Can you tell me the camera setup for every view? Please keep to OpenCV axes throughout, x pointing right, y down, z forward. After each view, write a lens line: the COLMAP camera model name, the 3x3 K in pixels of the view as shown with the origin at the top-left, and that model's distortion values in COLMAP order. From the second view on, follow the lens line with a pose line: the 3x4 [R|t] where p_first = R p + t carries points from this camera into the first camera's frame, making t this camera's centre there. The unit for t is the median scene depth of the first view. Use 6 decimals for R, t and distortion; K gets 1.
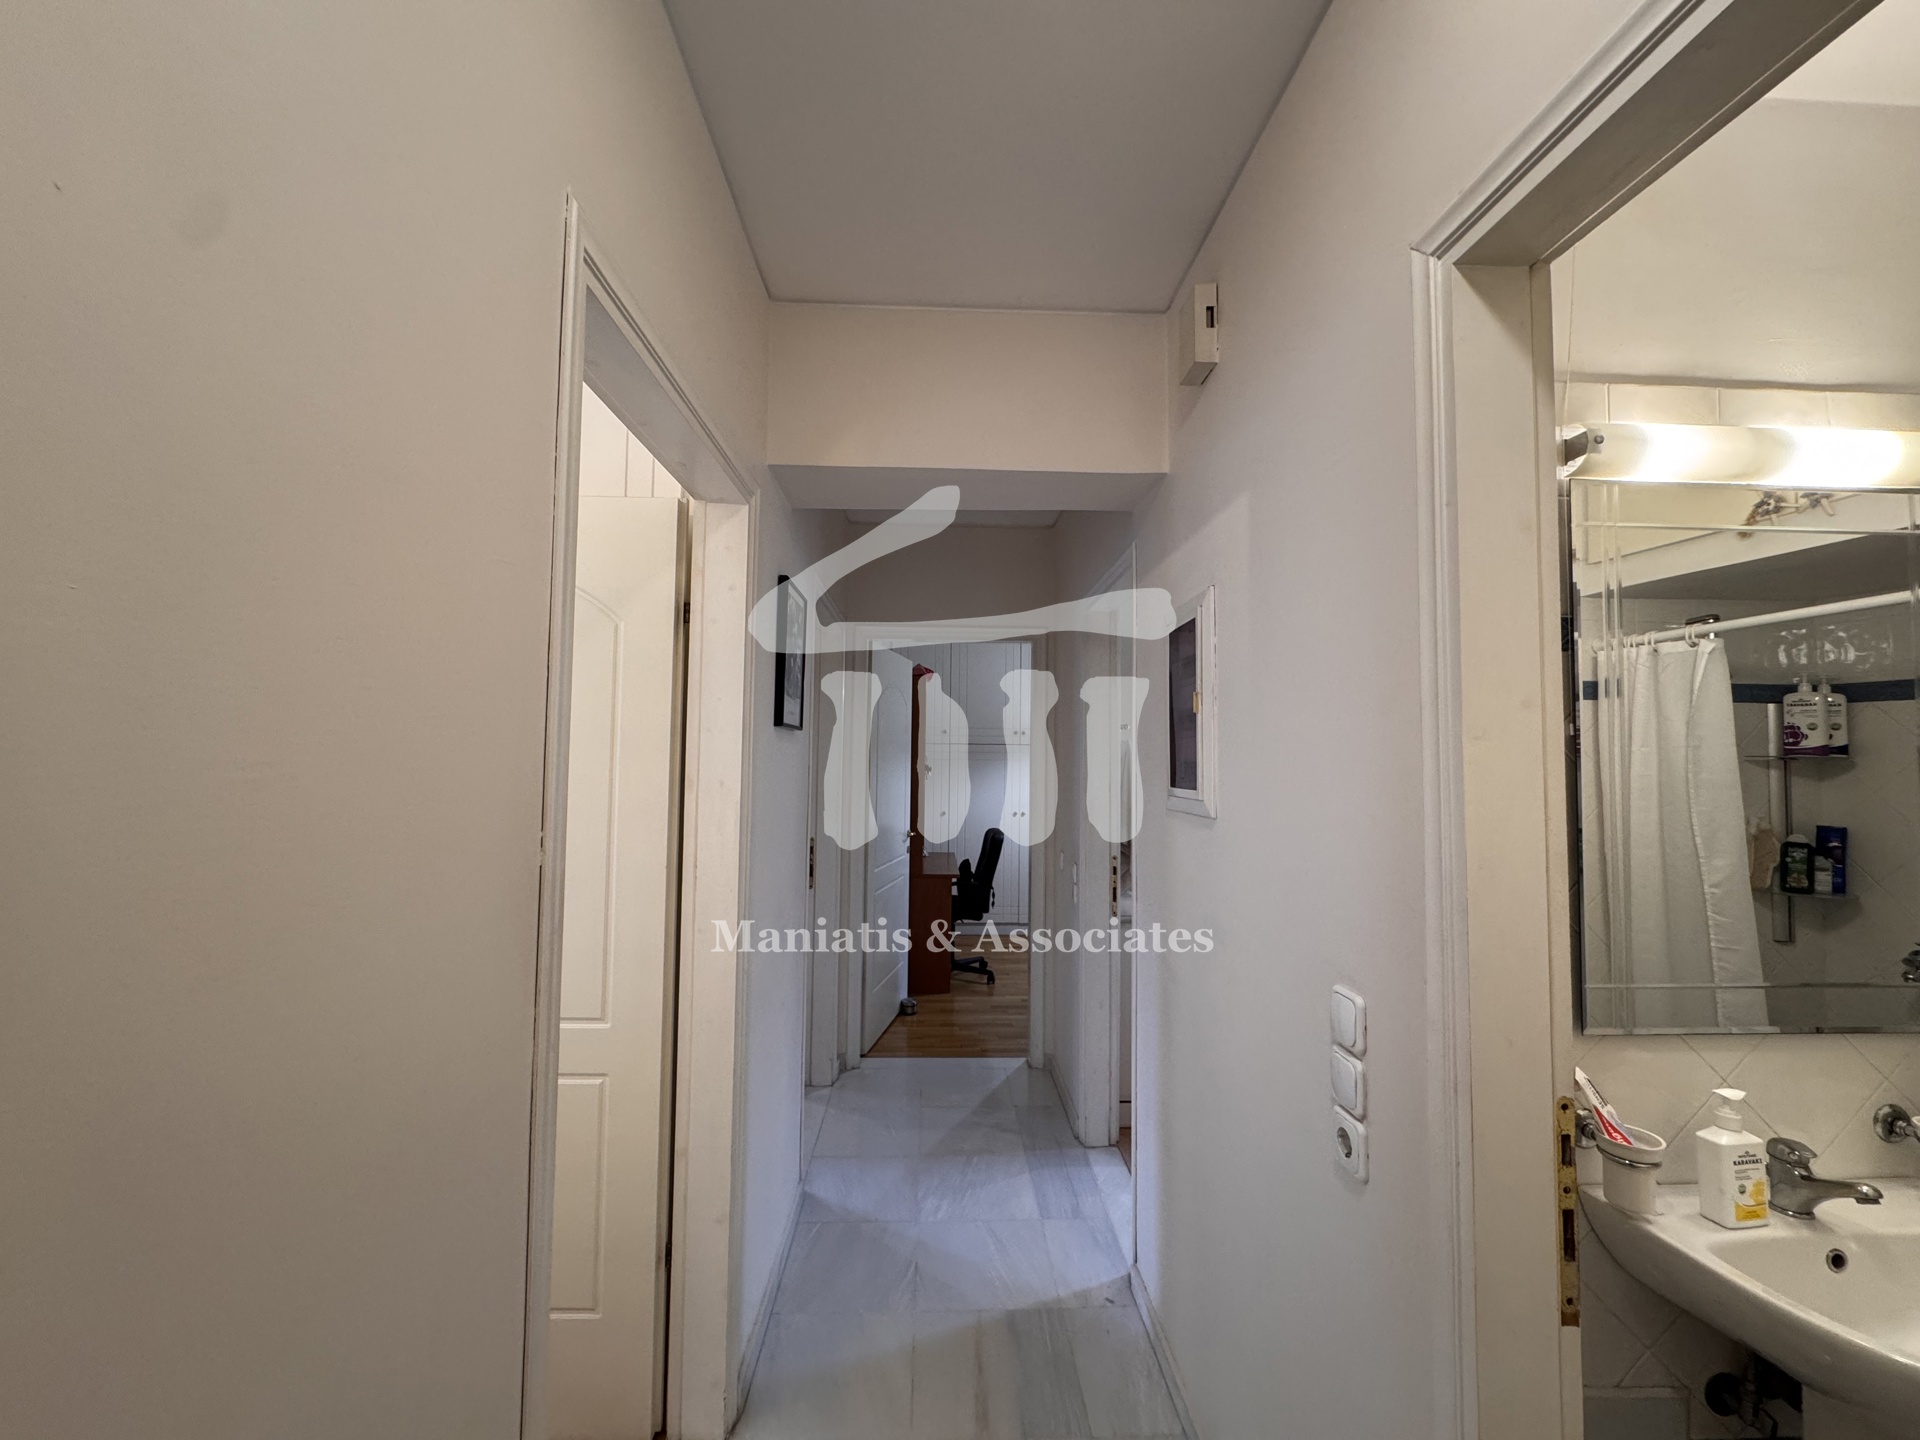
lens RADIAL K [[764.9, 0, 968.4], [0, 764.9, 723.6], [0, 0, 1]] dist [-0.003035, 0.000980]
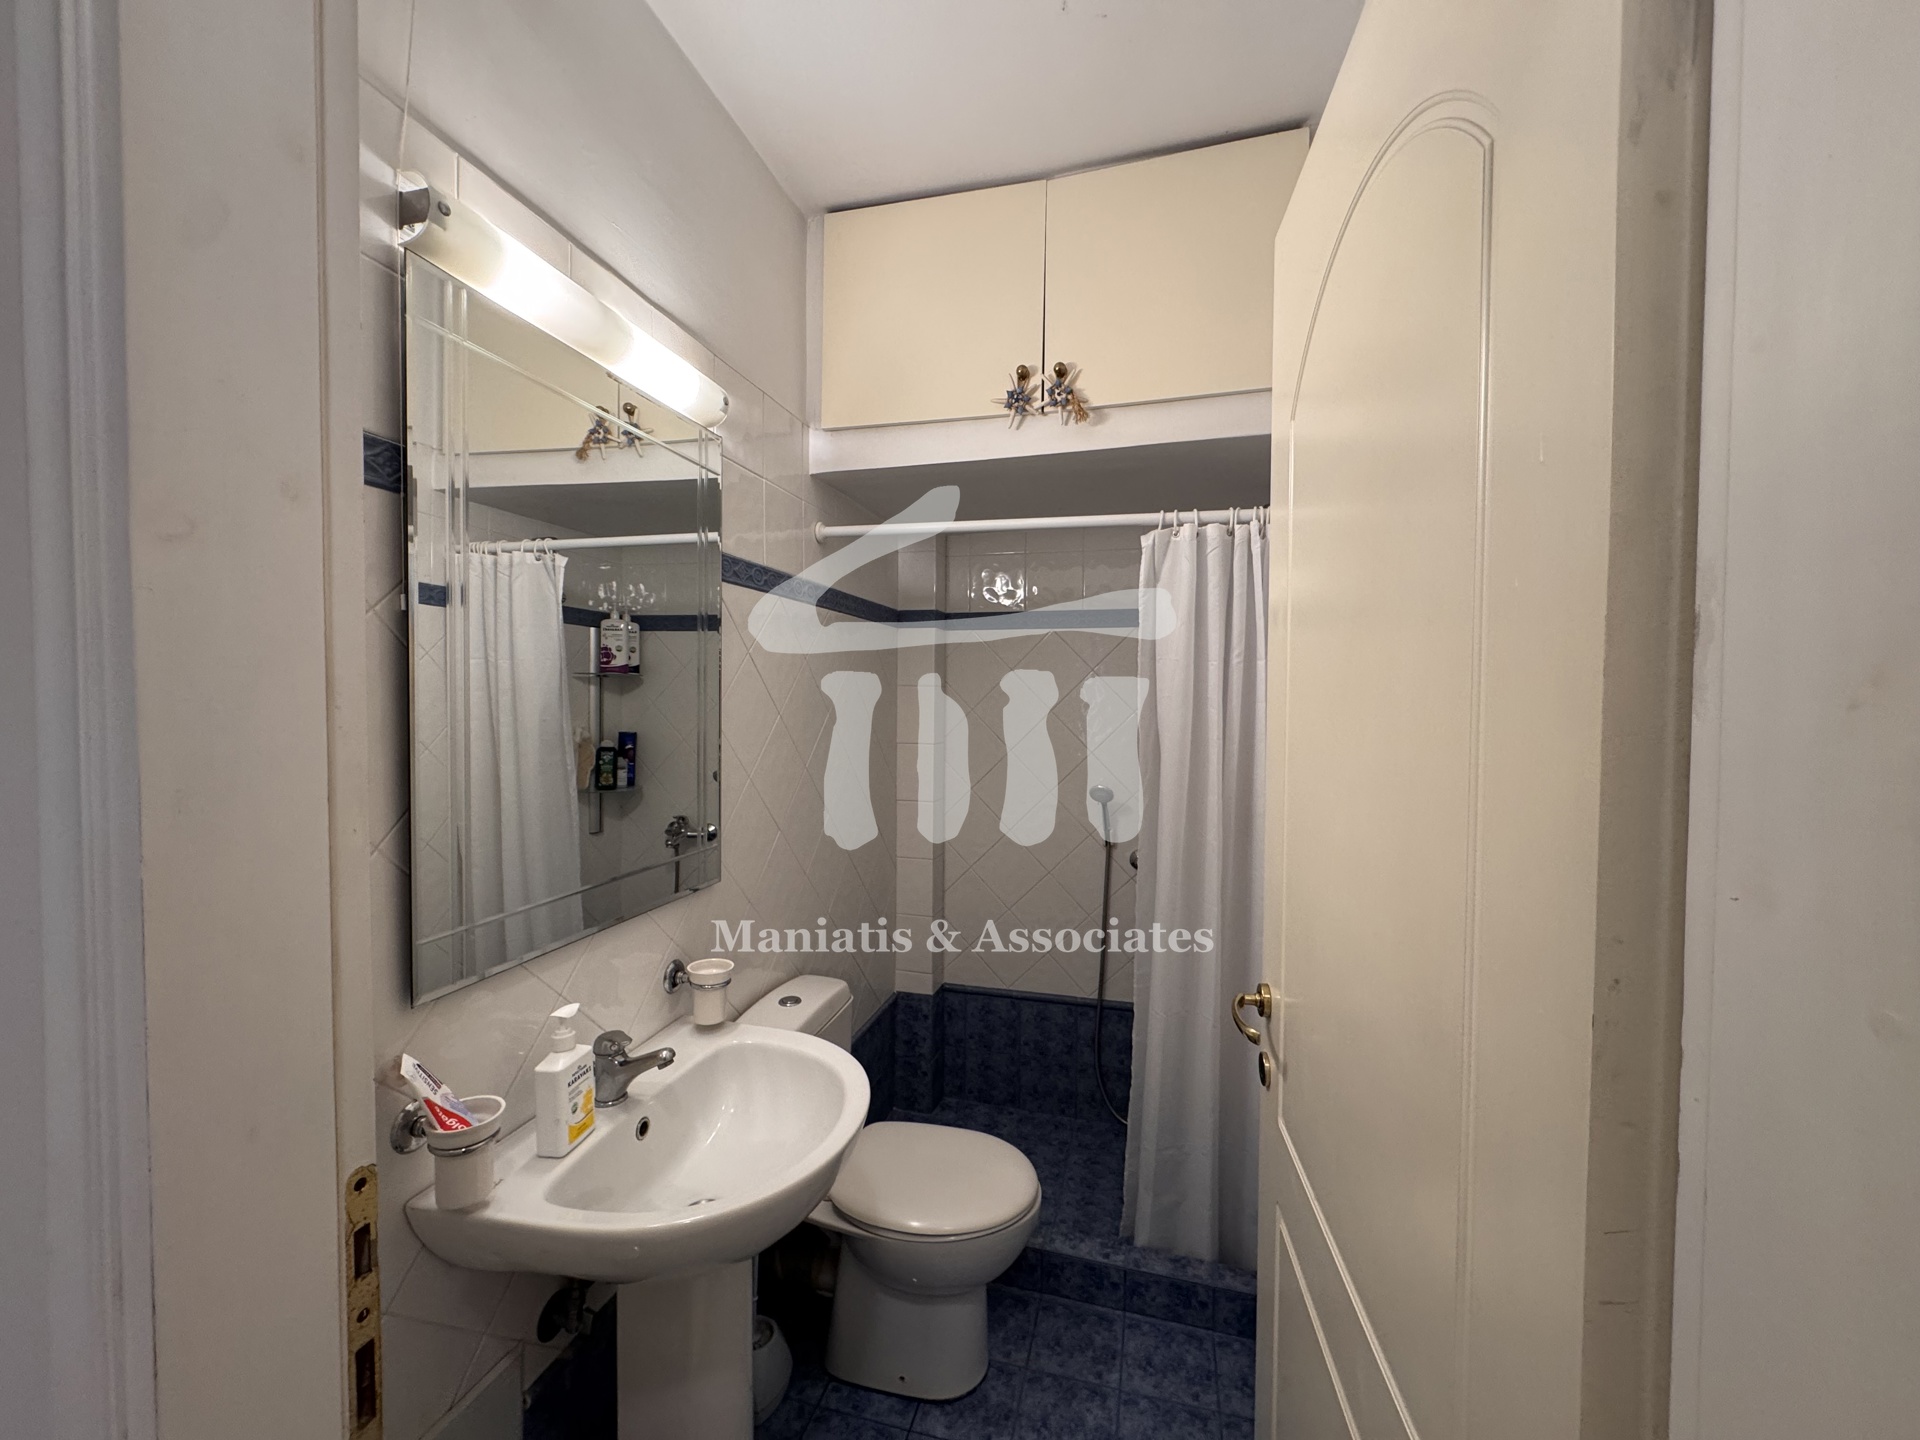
lens RADIAL K [[764.9, 0, 963.7], [0, 764.9, 724.3], [0, 0, 1]] dist [-0.003035, 0.000980]
pose [[0.292790, -0.037417, 0.955444, 0.245436], [-0.050790, 0.997215, 0.054618, 0.056515], [-0.954827, -0.064519, 0.290074, 0.269818]]
